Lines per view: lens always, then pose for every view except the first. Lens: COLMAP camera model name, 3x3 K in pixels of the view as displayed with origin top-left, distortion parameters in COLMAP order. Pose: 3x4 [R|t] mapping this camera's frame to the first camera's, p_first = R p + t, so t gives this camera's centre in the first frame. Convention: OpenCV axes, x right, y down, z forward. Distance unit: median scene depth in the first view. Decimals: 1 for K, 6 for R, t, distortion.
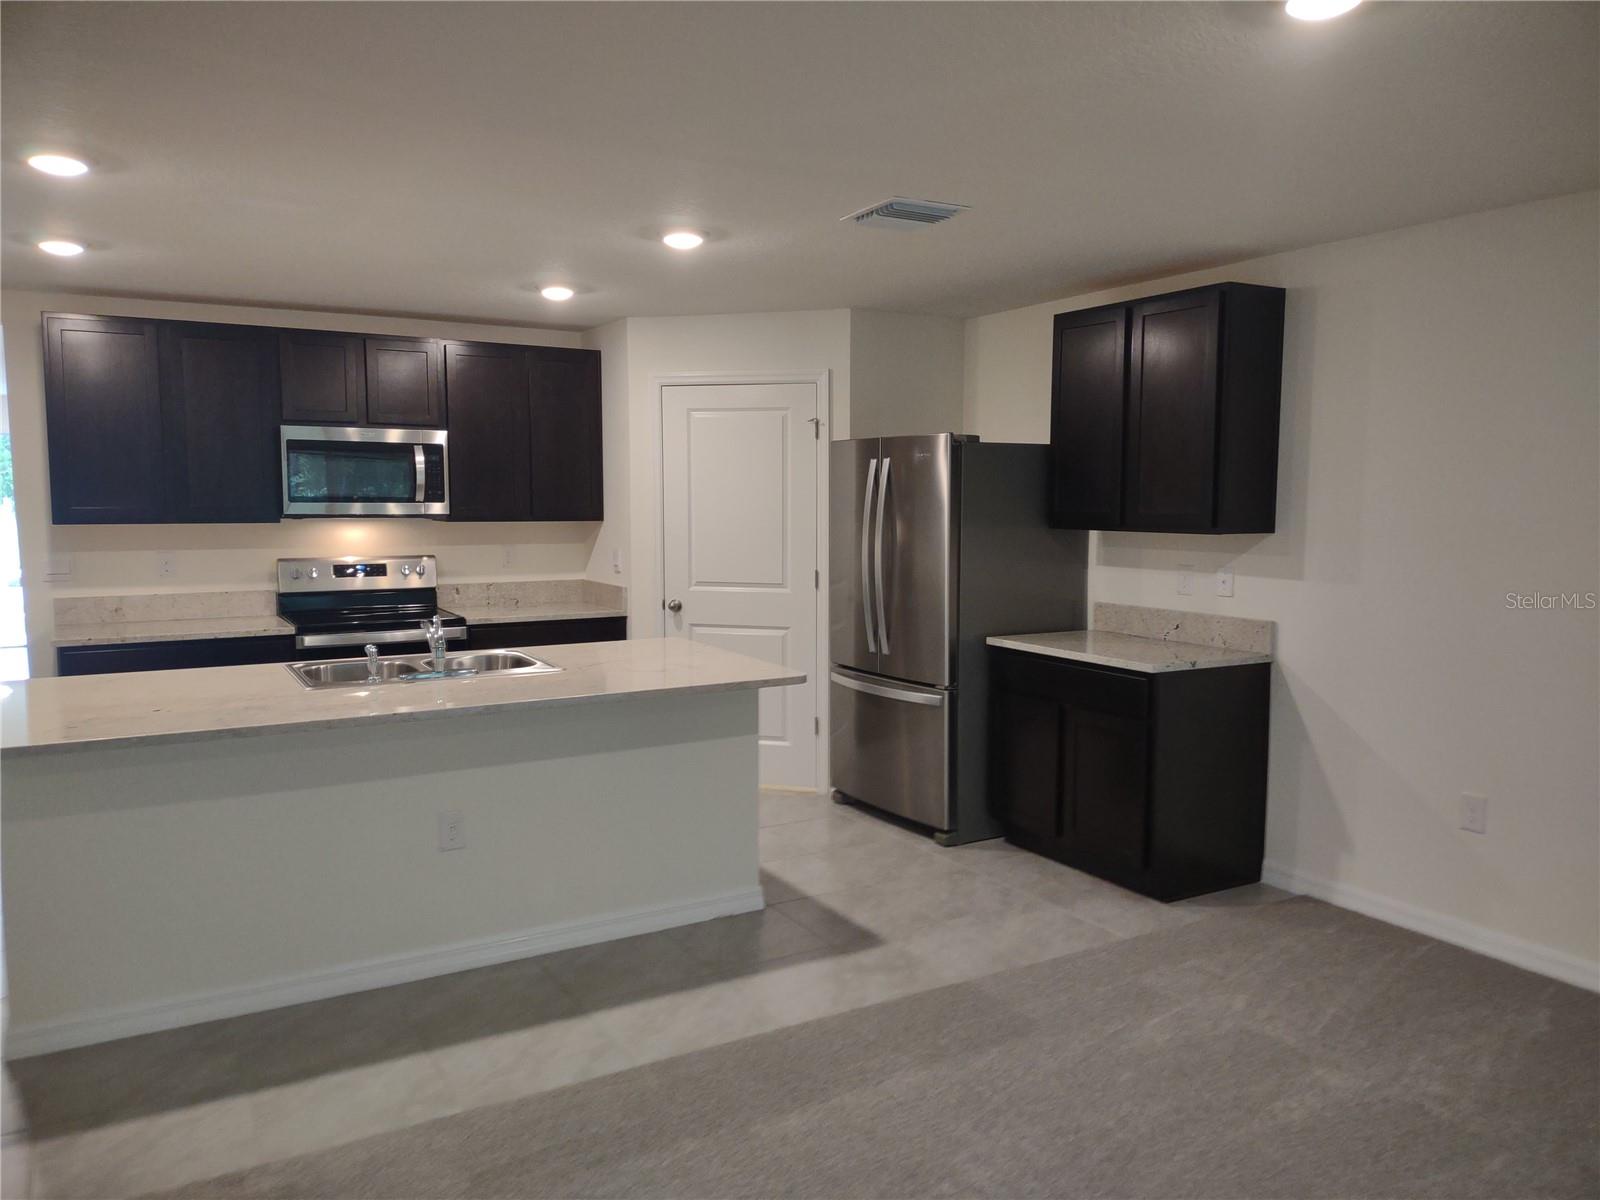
lens RADIAL K [[1263.8, 0, 809.4], [0, 1263.8, 609.0], [0, 0, 1]] dist [0.074963, -0.005110]
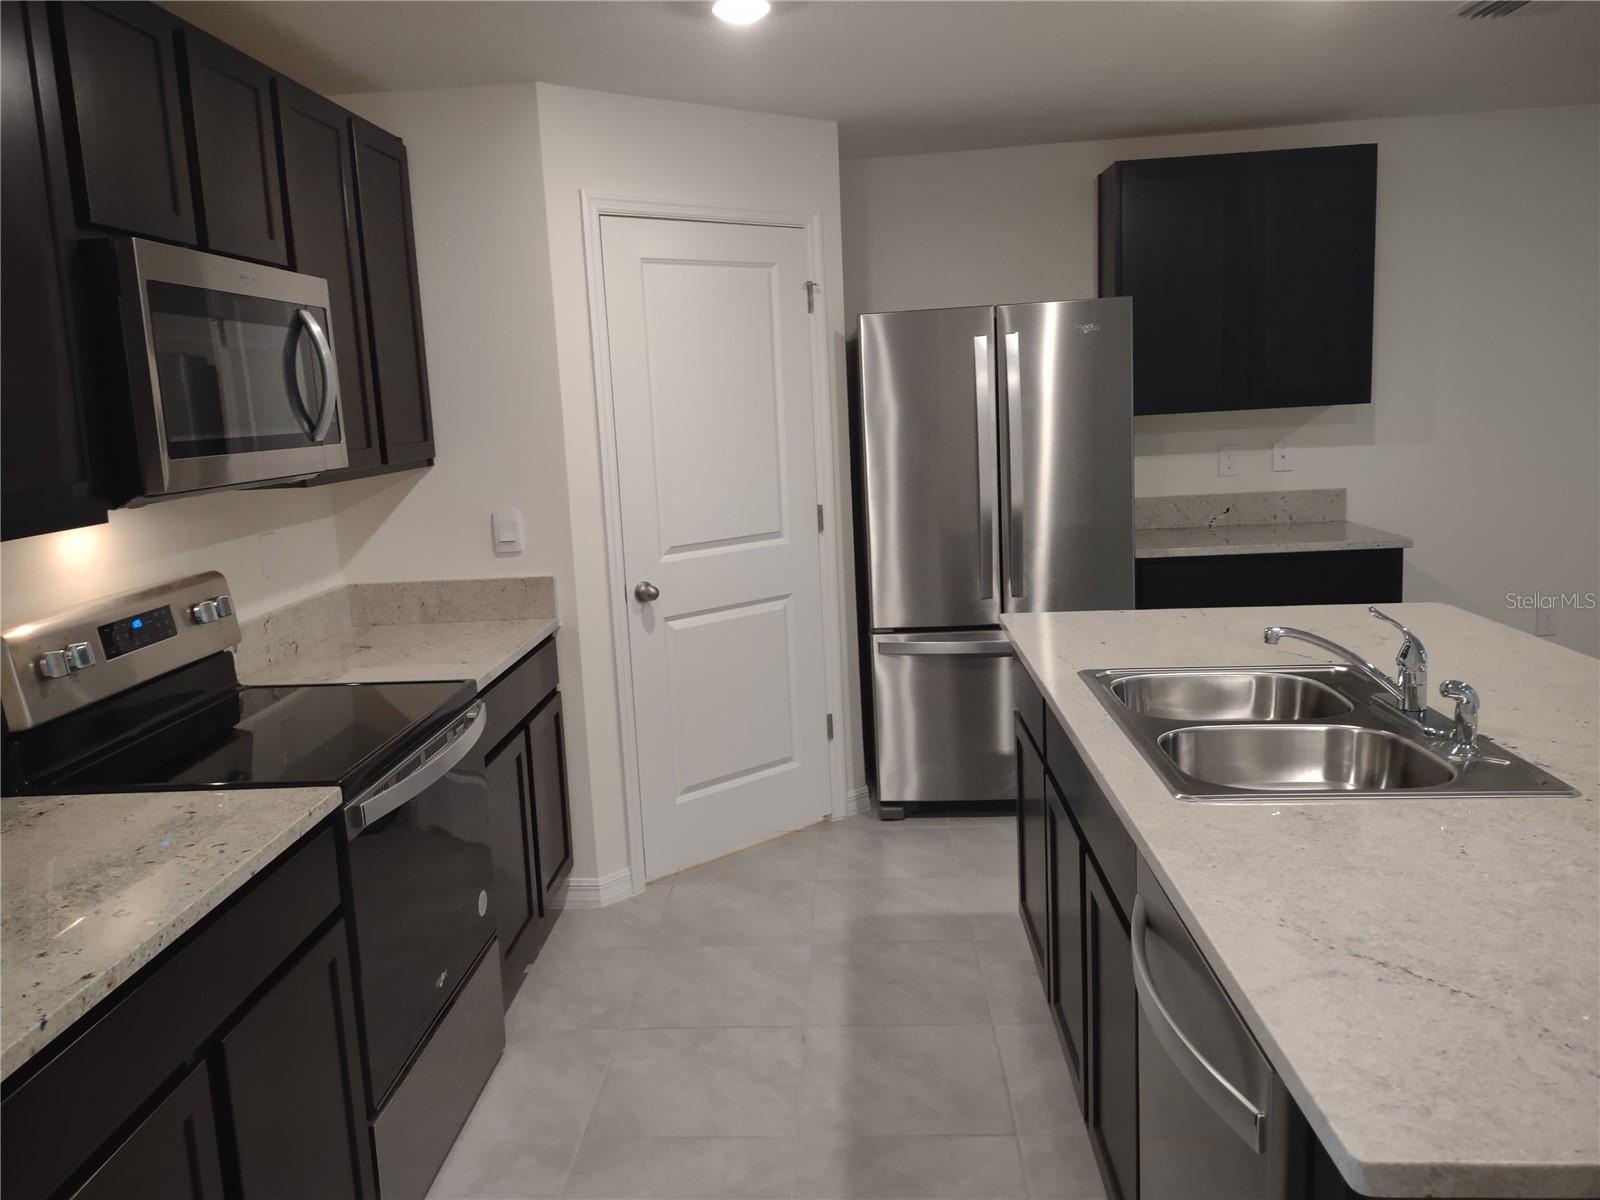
lens RADIAL K [[1263.8, 0, 799.1], [0, 1263.8, 592.6], [0, 0, 1]] dist [0.074963, -0.005110]
pose [[0.553119, -0.162496, 0.817101, -0.601248], [0.130417, 0.985590, 0.107721, -0.062187], [-0.822831, 0.046981, 0.566341, 0.648150]]
